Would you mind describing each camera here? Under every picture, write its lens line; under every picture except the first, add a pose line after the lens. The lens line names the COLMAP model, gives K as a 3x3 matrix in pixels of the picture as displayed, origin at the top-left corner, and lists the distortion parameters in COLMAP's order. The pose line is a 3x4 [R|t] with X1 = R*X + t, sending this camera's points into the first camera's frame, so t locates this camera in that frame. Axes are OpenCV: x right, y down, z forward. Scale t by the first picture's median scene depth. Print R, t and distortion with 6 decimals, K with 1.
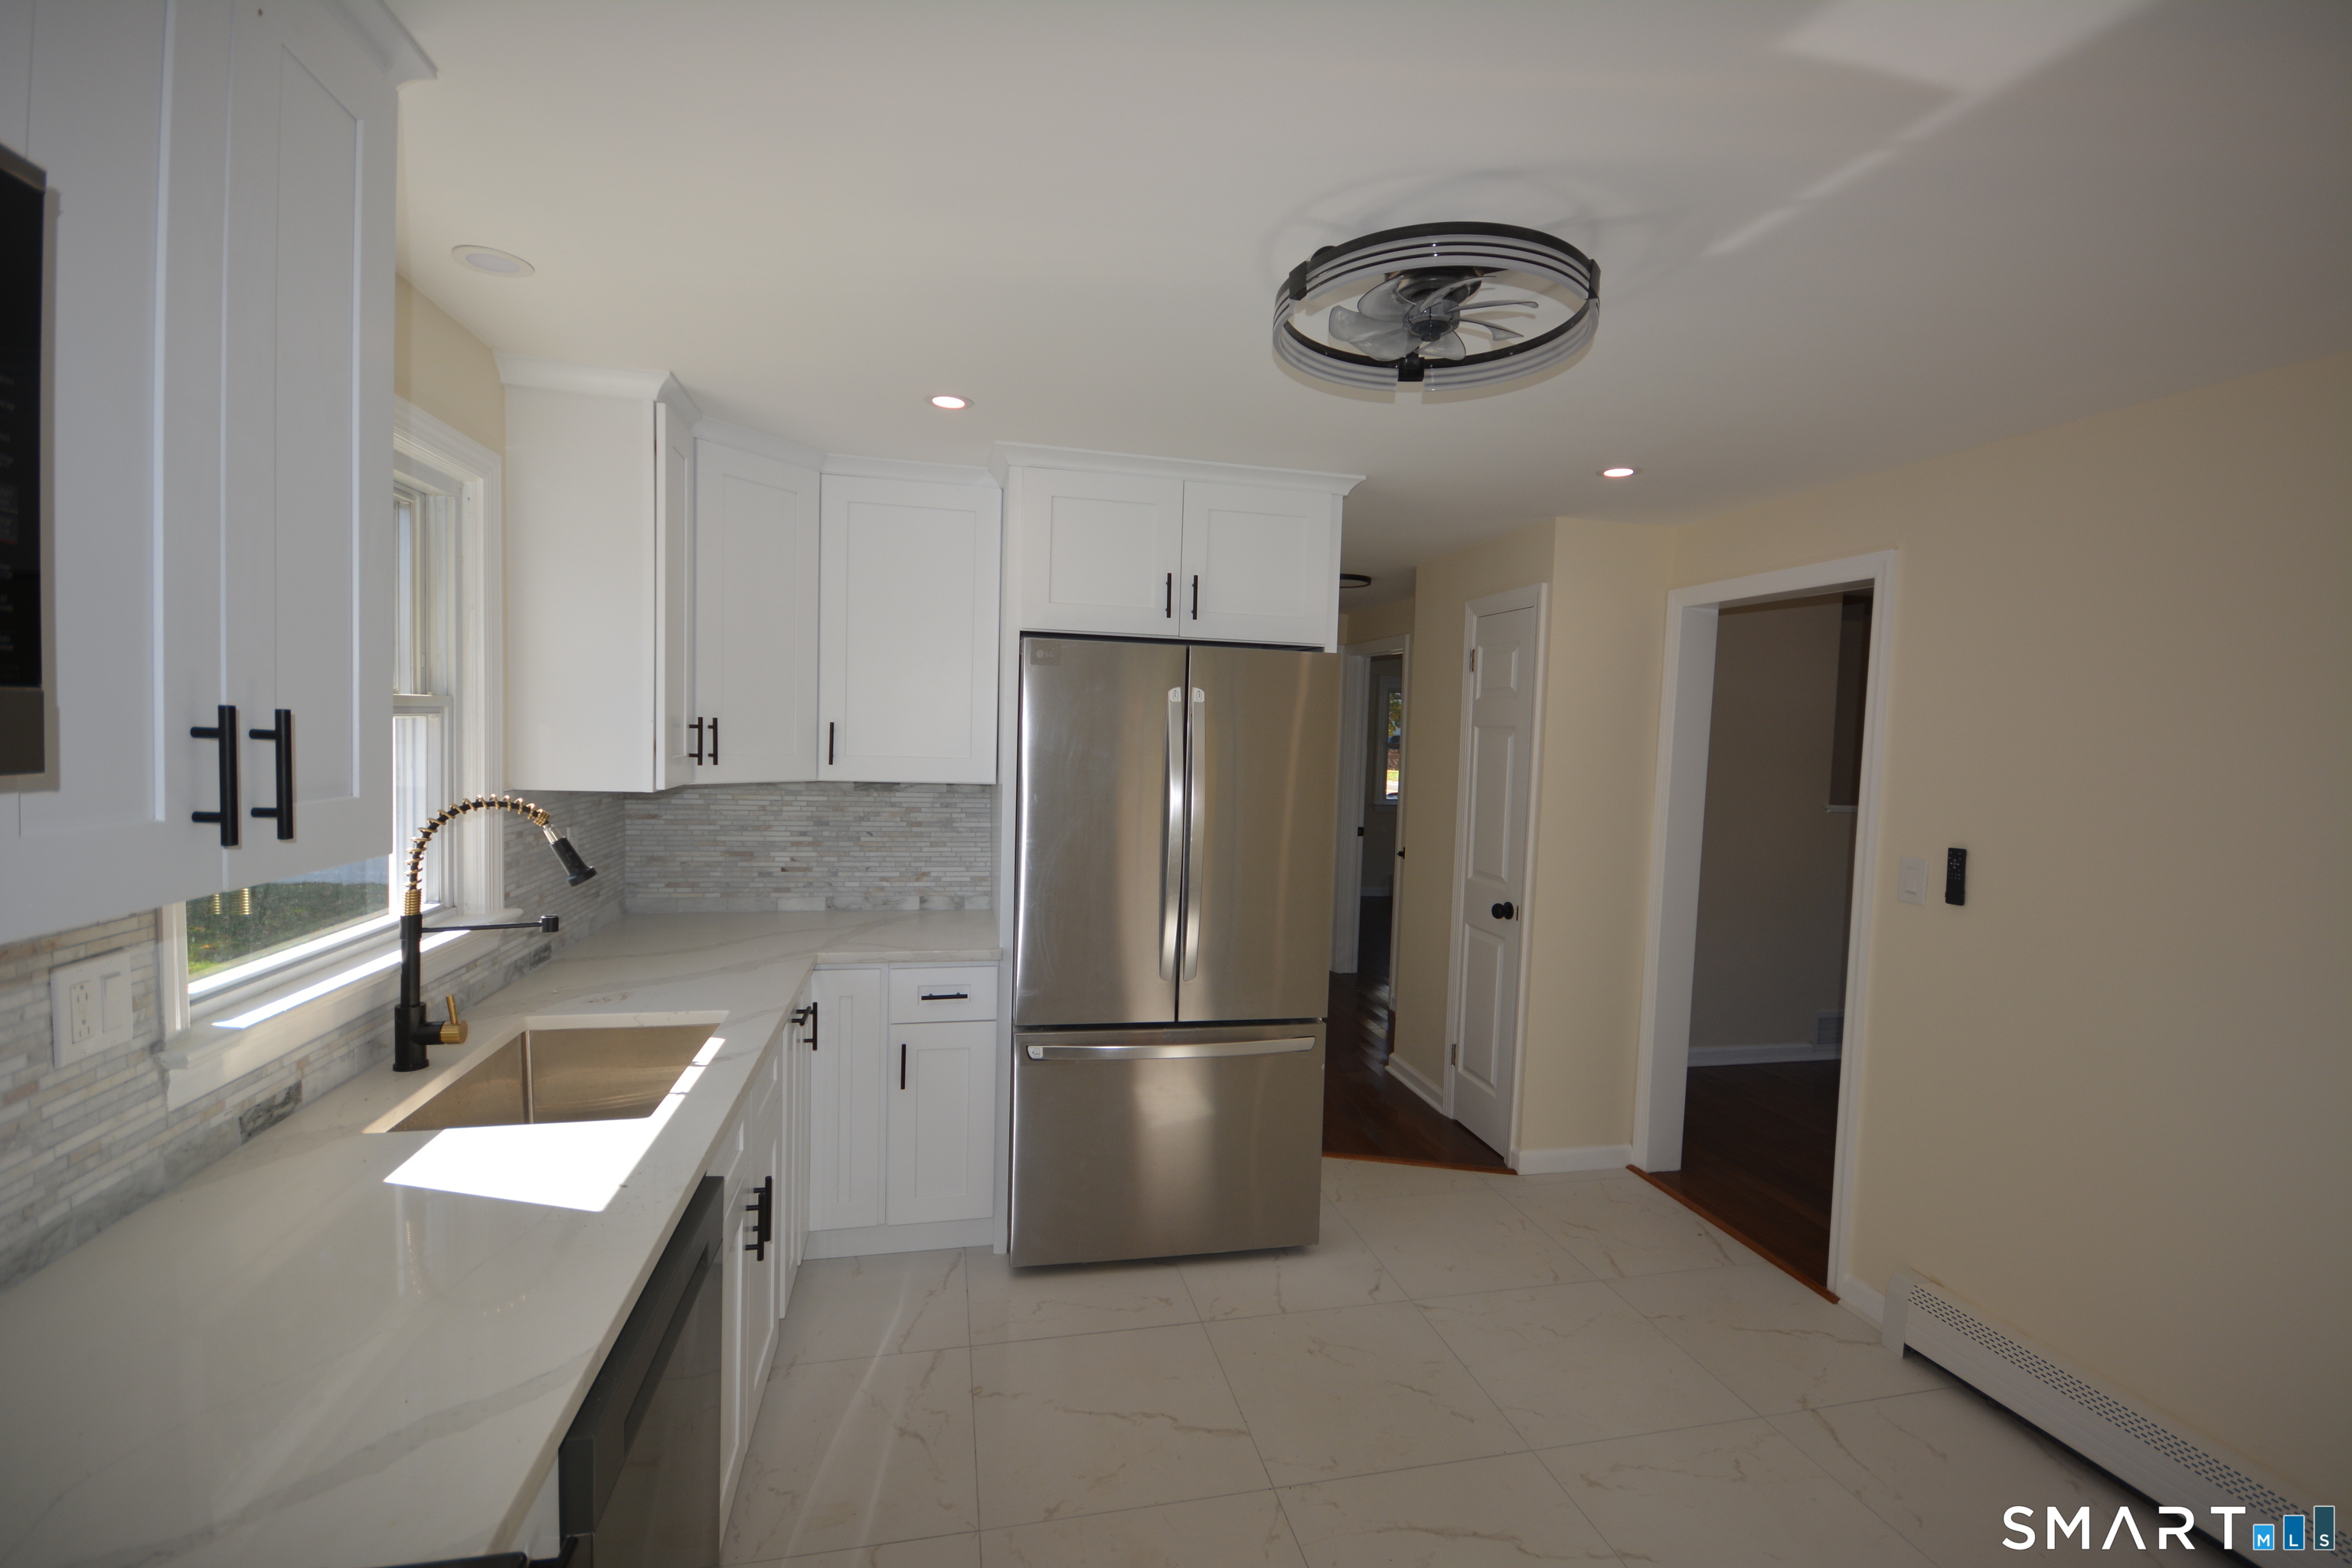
lens RADIAL K [[1035.0, 0, 1188.5], [0, 1035.0, 789.5], [0, 0, 1]] dist [0.006396, -0.009261]
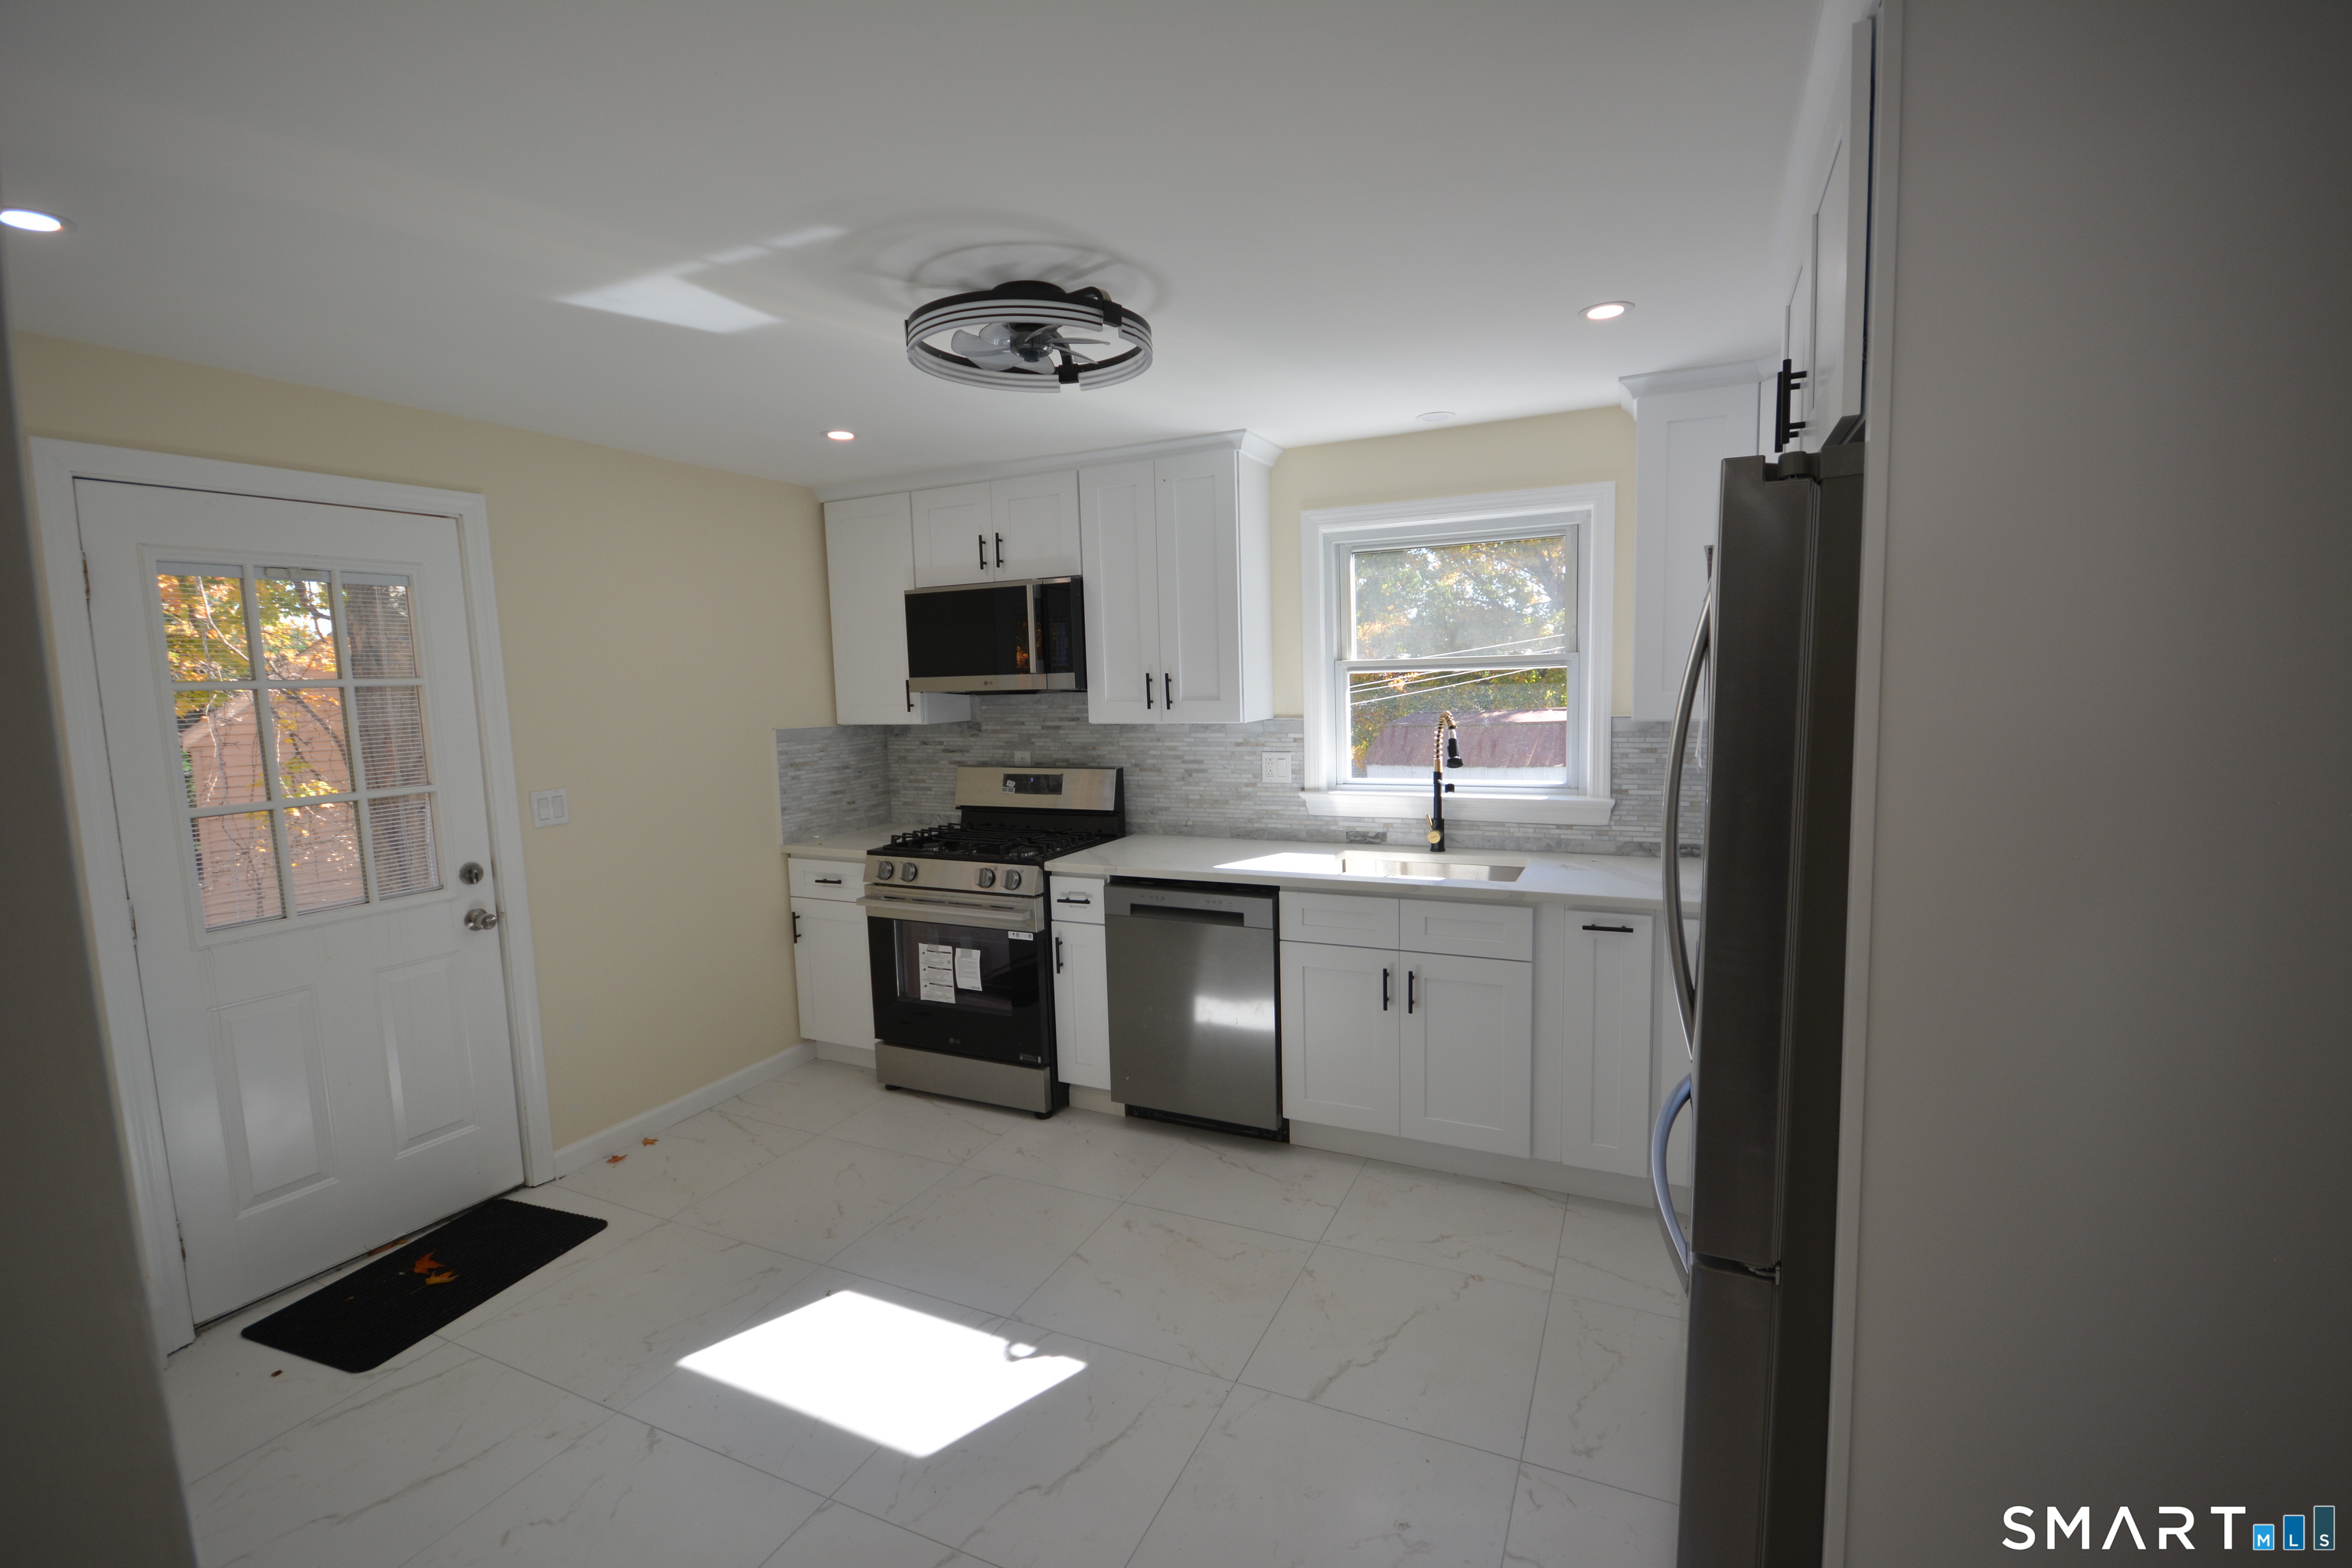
lens RADIAL K [[1035.0, 0, 1182.5], [0, 1035.0, 787.5], [0, 0, 1]] dist [0.006396, -0.009261]
pose [[-0.620690, 0.069372, -0.780981, 0.667111], [-0.037705, 0.992285, 0.118108, -0.038368], [0.783149, 0.102756, -0.613285, 1.142939]]
